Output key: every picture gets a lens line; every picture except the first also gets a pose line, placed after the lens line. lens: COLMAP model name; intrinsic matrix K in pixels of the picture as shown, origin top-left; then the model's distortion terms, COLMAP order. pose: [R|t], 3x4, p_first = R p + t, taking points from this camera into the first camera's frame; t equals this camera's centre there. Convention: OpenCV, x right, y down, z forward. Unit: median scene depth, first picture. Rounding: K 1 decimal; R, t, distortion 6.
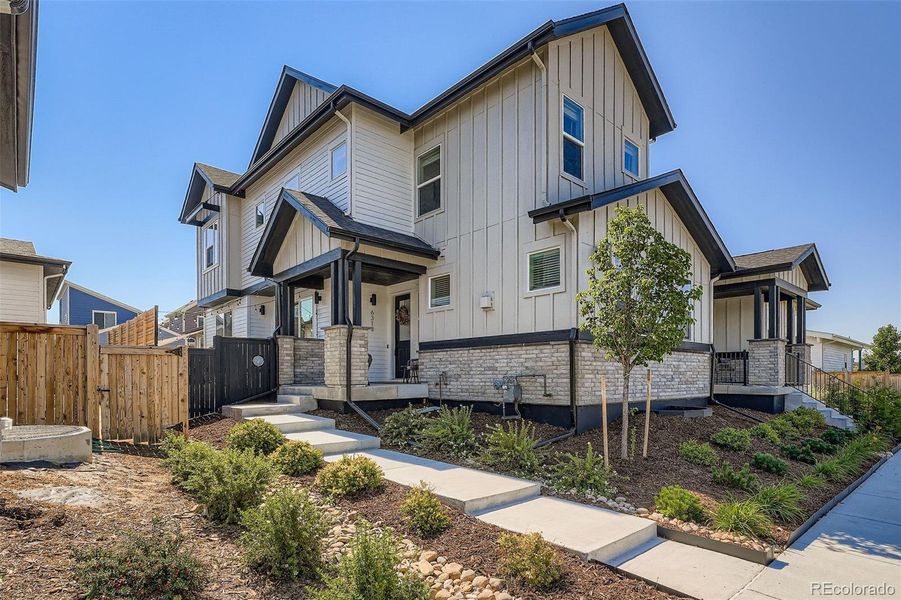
lens RADIAL K [[326.6, 0, 450.6], [0, 326.6, 298.4], [0, 0, 1]] dist [-0.000432, 0.000028]
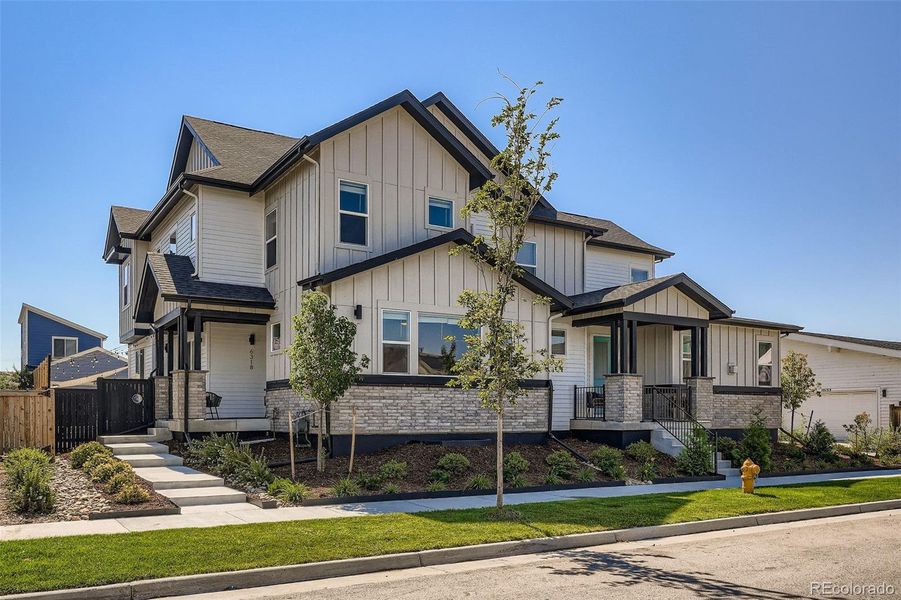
lens RADIAL K [[437.8, 0, 450.8], [0, 437.8, 297.3], [0, 0, 1]] dist [-0.000112, -0.000132]
pose [[0.994395, -0.026926, -0.102239, 0.758196], [0.024332, 0.999352, -0.026534, -0.108918], [0.102887, 0.023898, 0.994406, -0.479865]]
